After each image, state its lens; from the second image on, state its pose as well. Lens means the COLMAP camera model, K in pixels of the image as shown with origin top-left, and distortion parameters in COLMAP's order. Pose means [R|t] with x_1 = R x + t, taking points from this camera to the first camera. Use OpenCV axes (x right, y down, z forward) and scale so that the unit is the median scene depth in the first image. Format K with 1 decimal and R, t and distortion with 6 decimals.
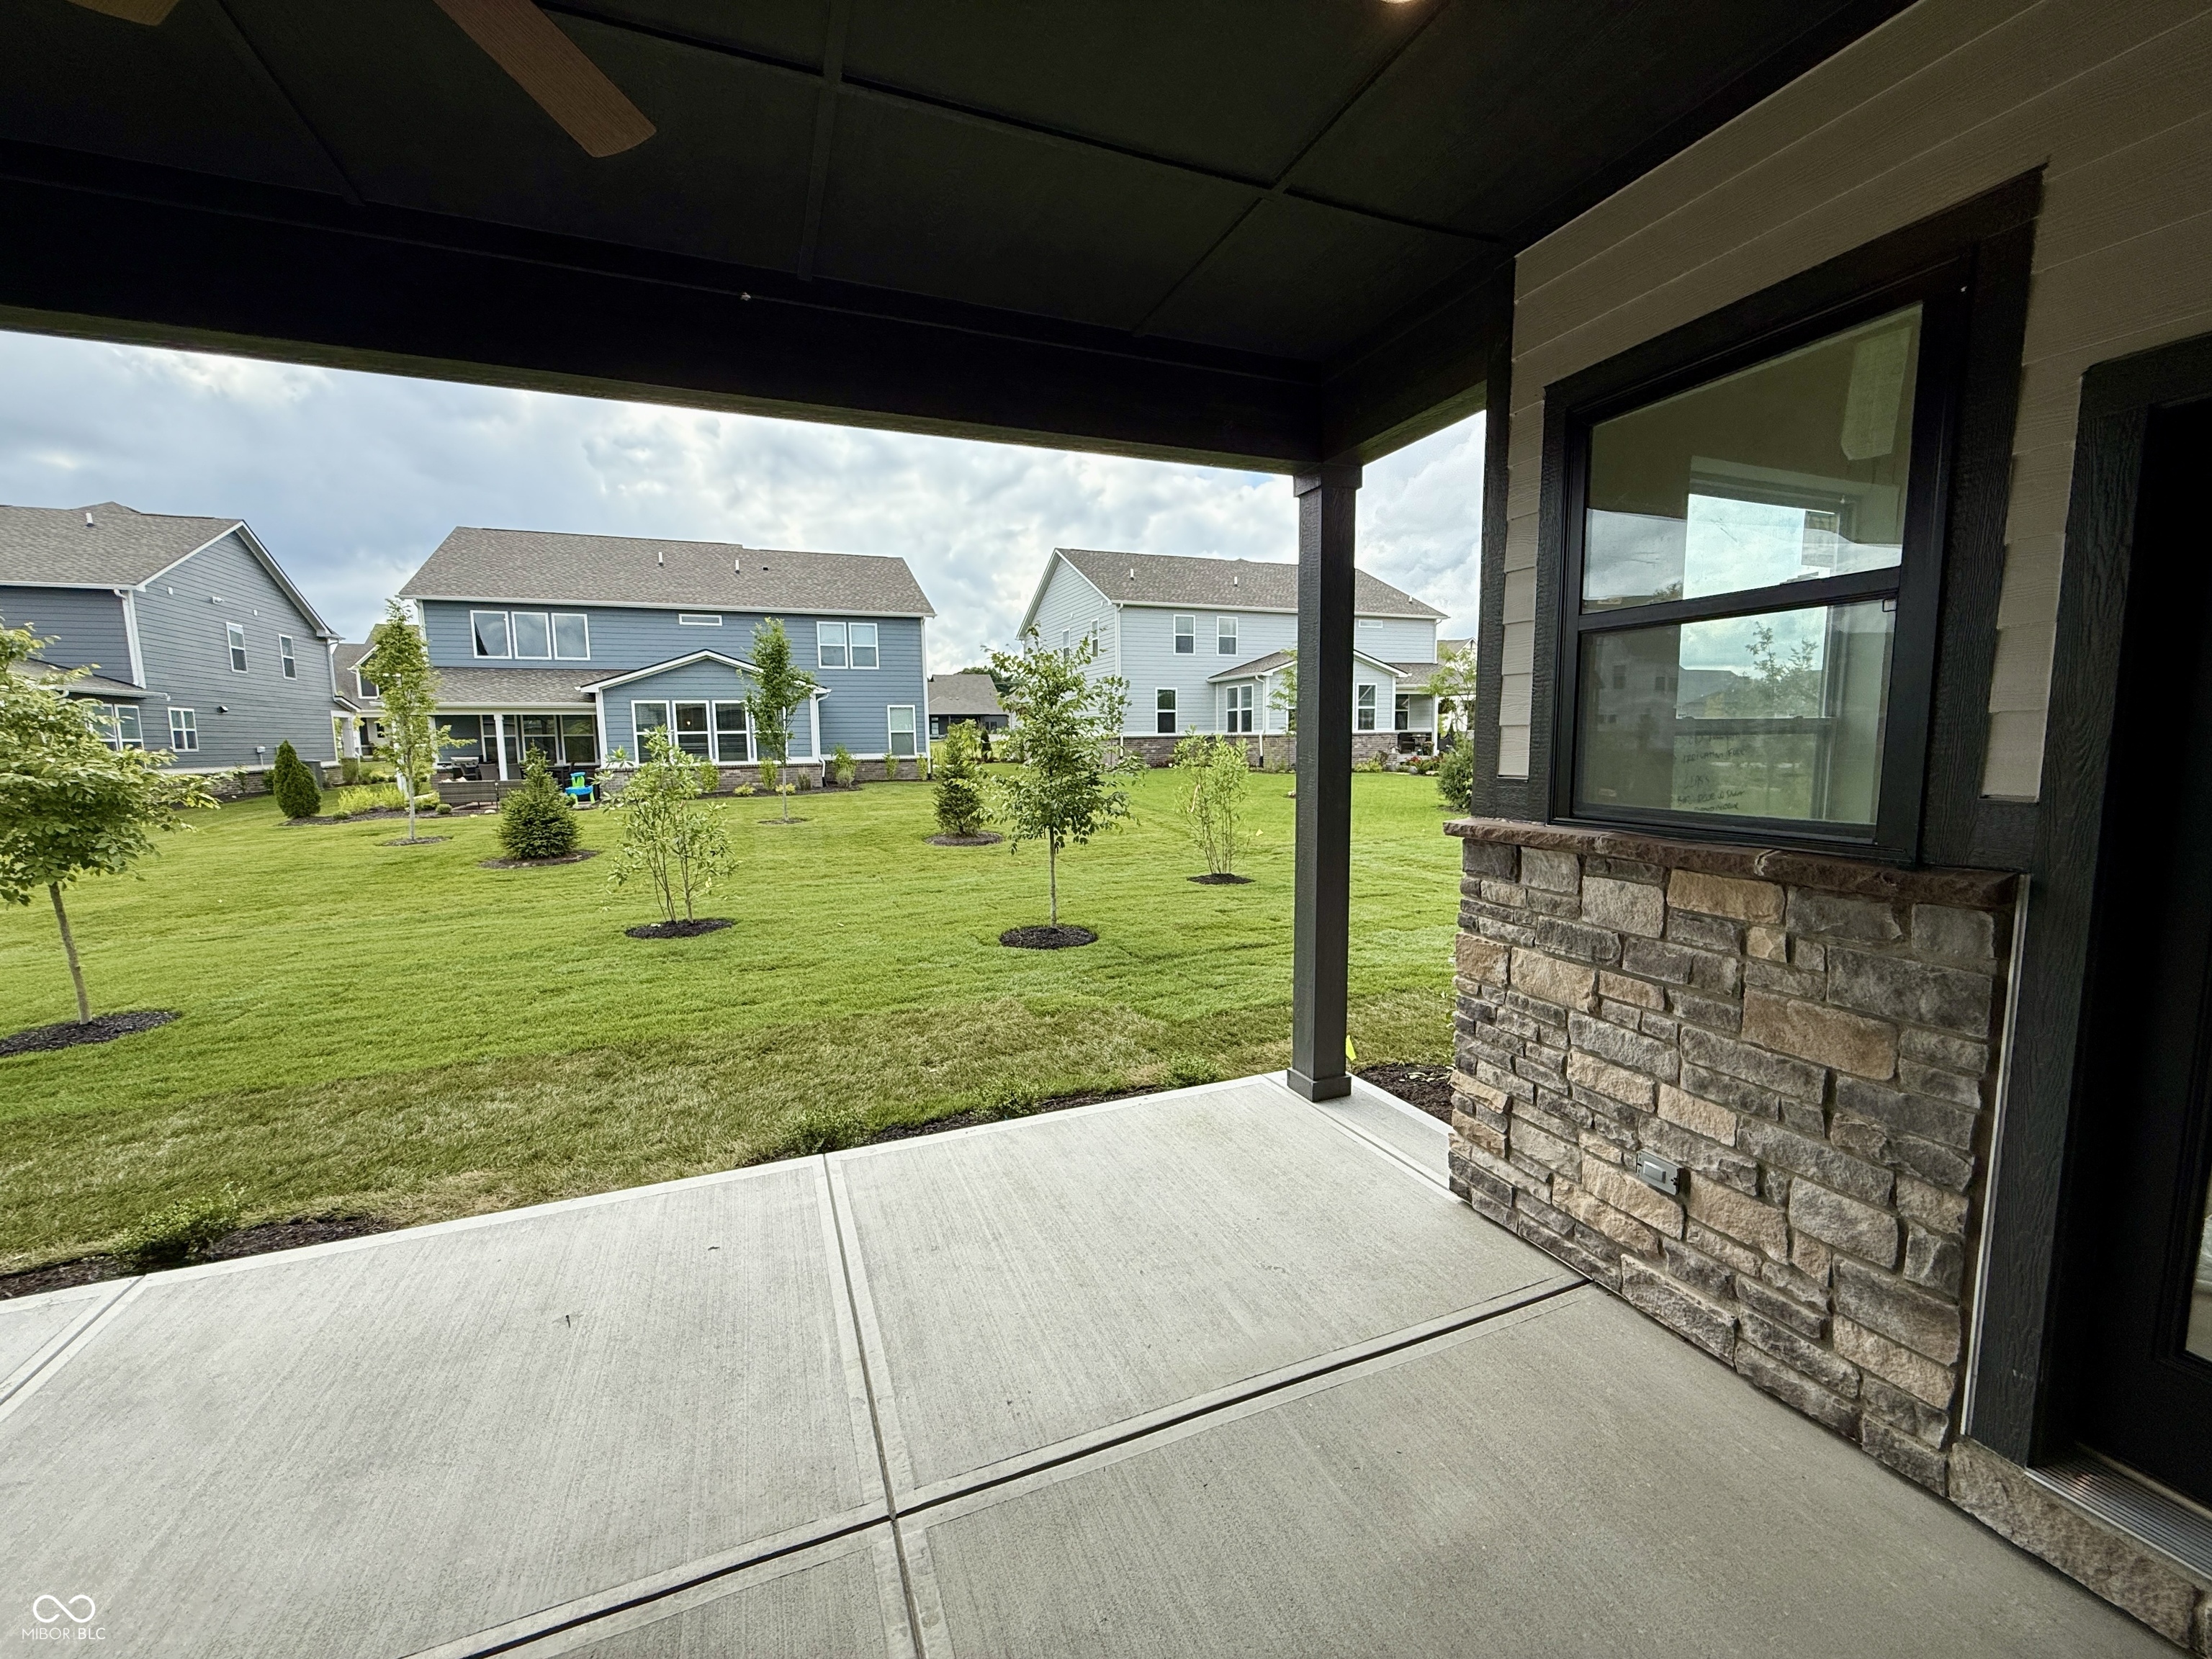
lens RADIAL K [[875.5, 0, 1094.2], [0, 875.5, 835.2], [0, 0, 1]] dist [0.001548, -0.000362]
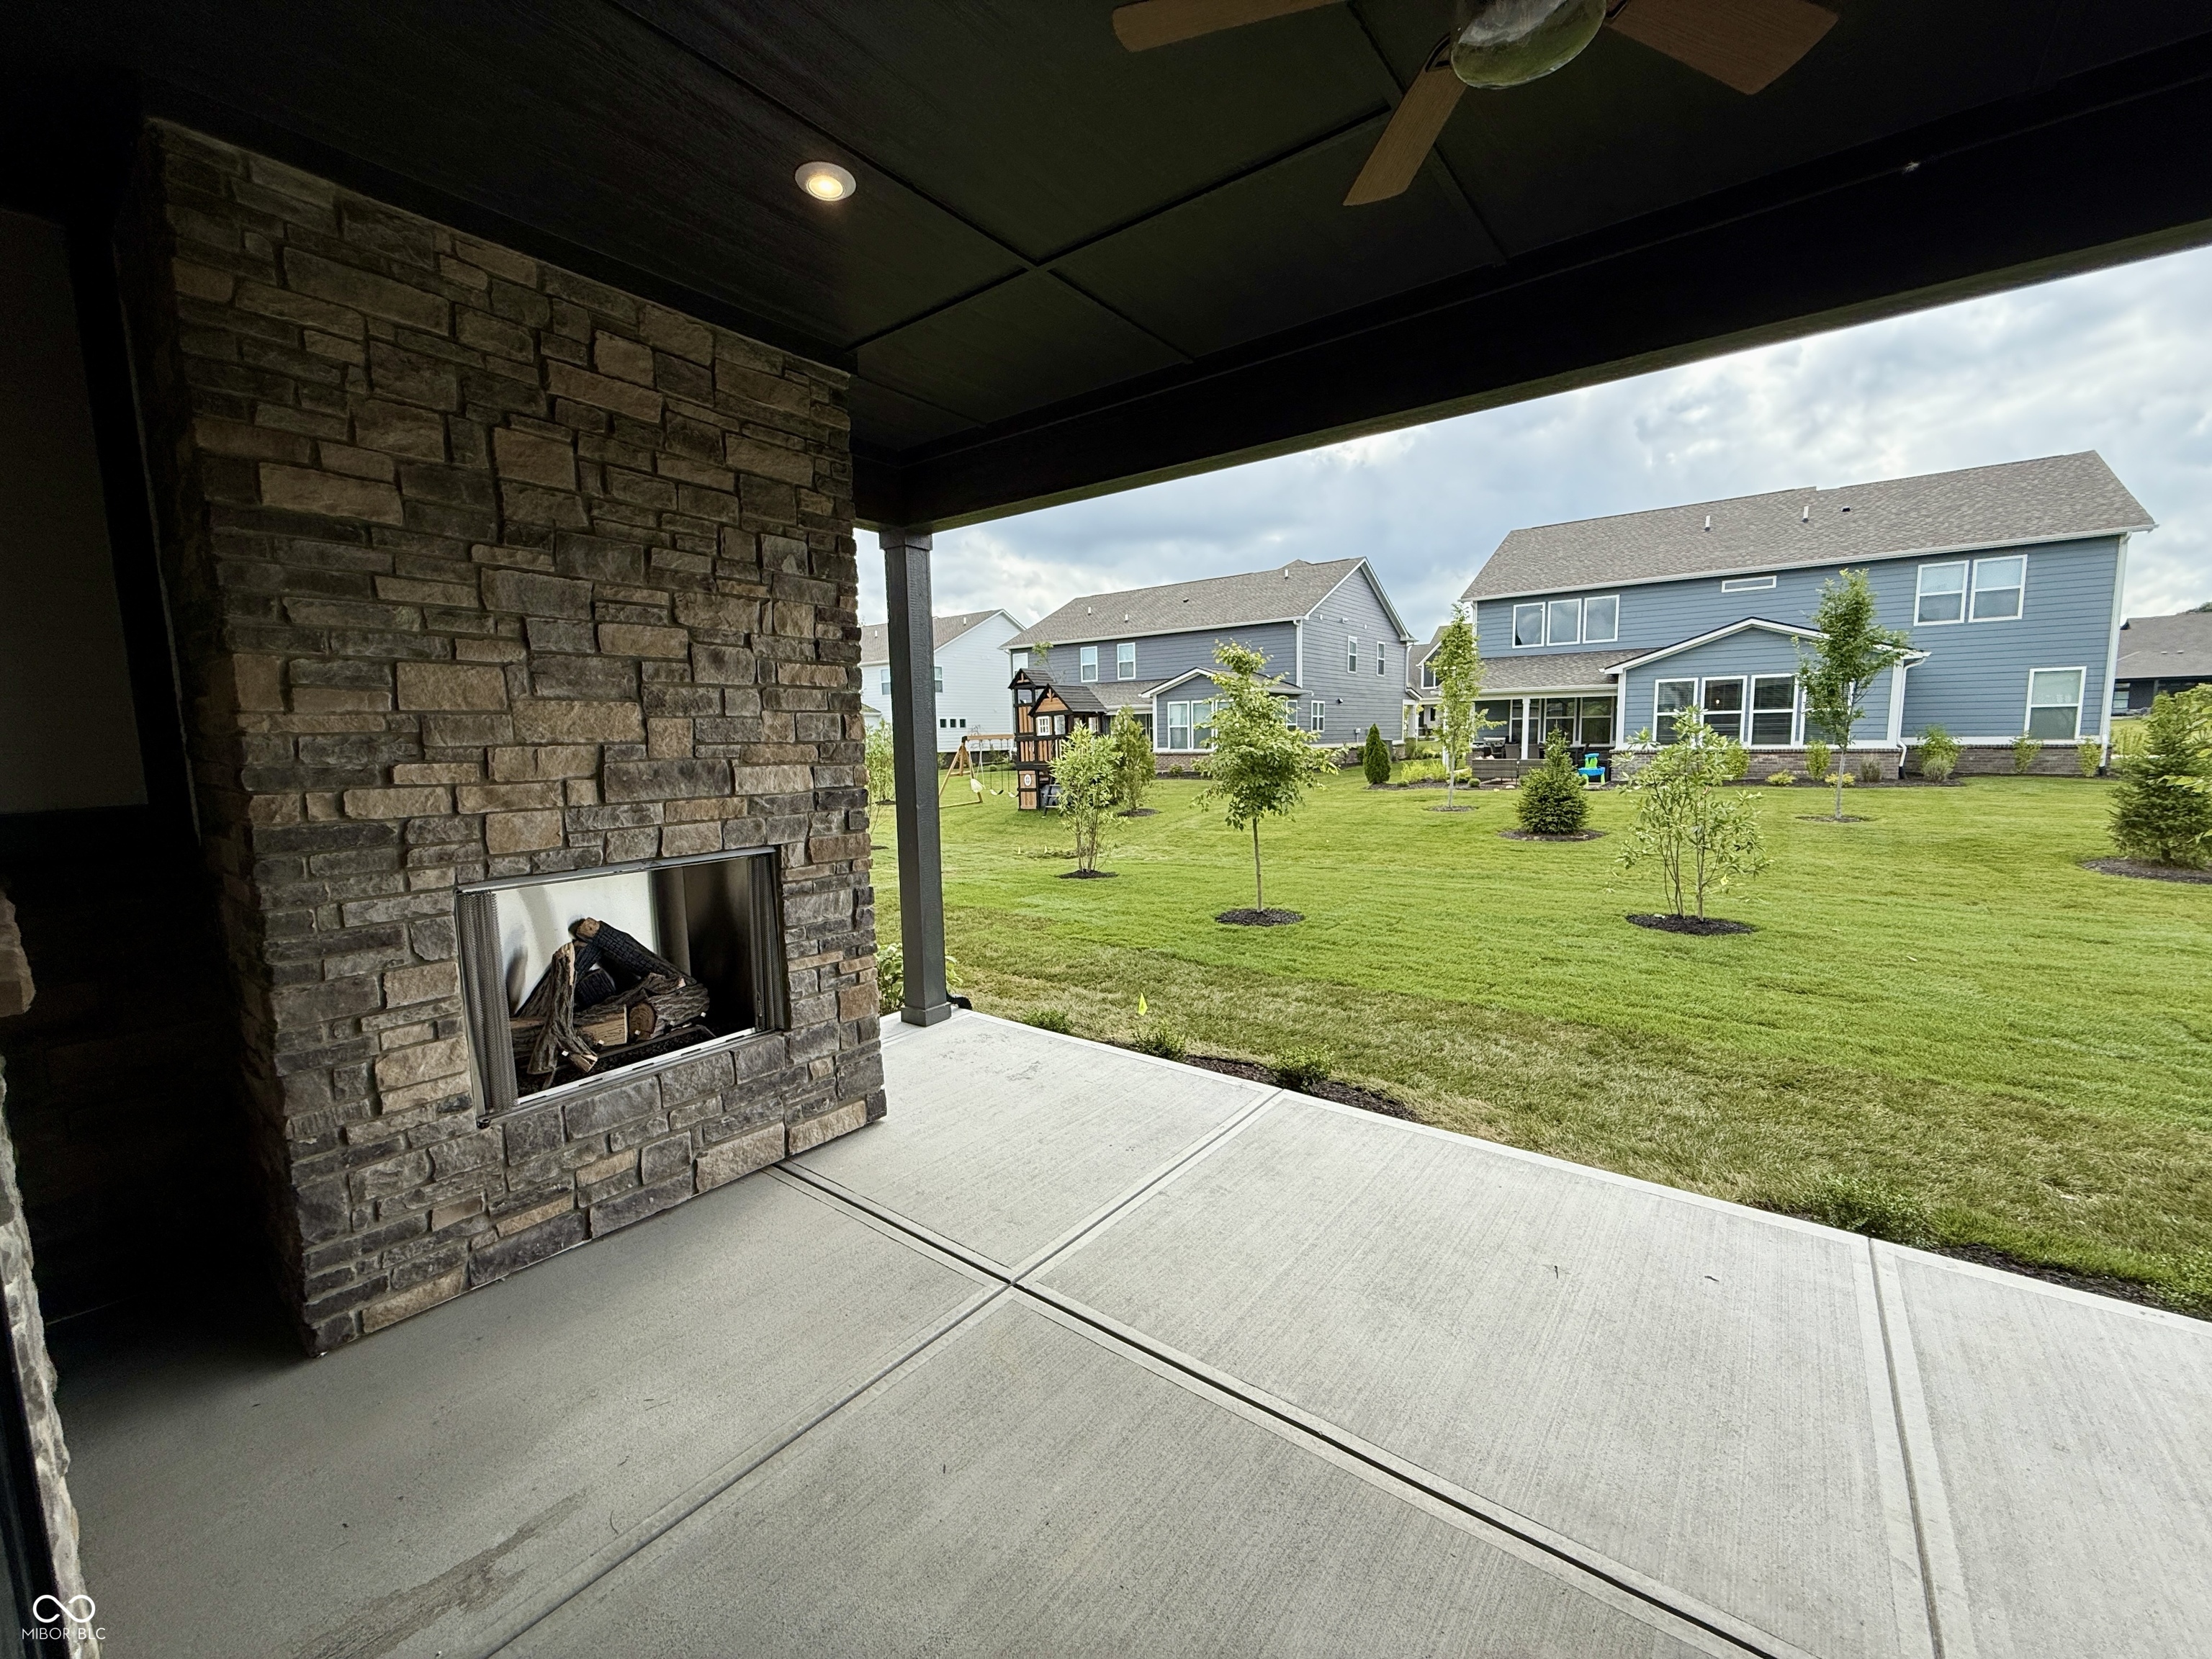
lens RADIAL K [[875.5, 0, 1109.2], [0, 875.5, 833.4], [0, 0, 1]] dist [0.001548, -0.000362]
pose [[0.516902, 0.100649, -0.850107, -0.014944], [-0.084665, 0.994206, 0.066230, 0.001903], [0.851848, 0.037740, 0.522428, -0.013911]]
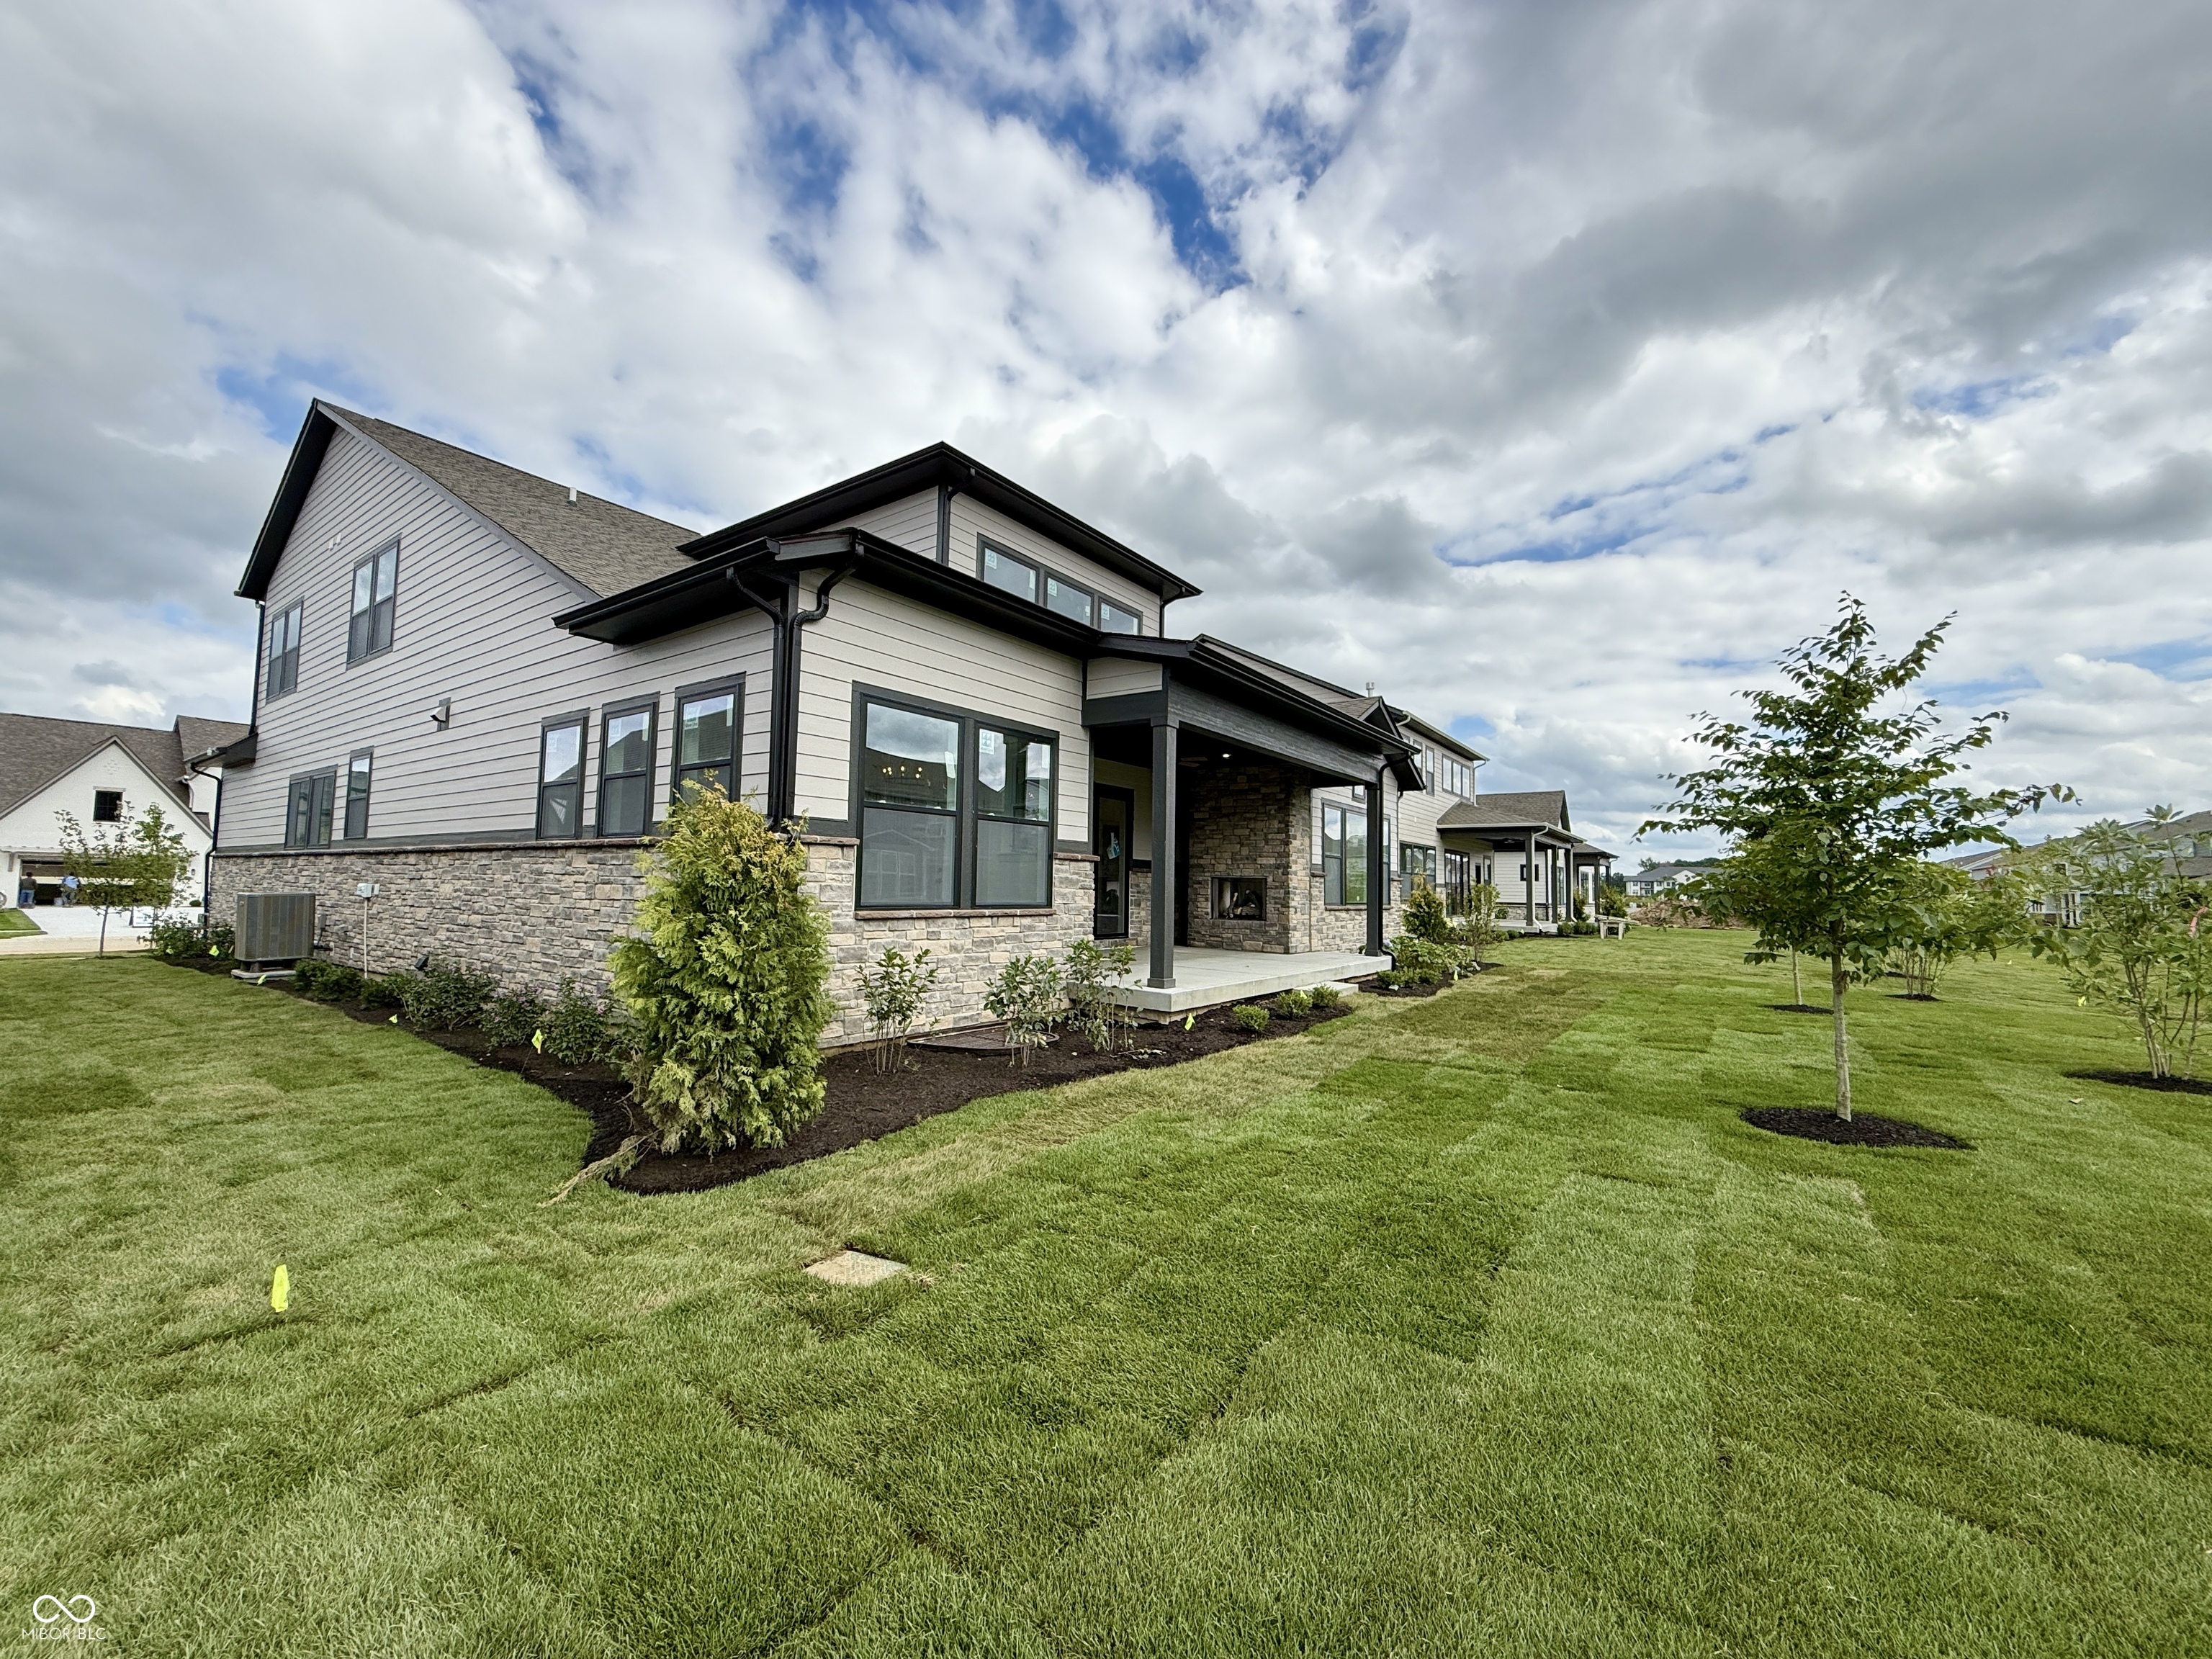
lens RADIAL K [[875.5, 0, 1105.5], [0, 875.5, 826.7], [0, 0, 1]] dist [0.001548, -0.000362]
pose [[-0.840386, -0.036203, -0.540778, 1.096415], [-0.064400, 0.997368, 0.033311, -0.125205], [0.538148, 0.062820, -0.840506, 1.910109]]
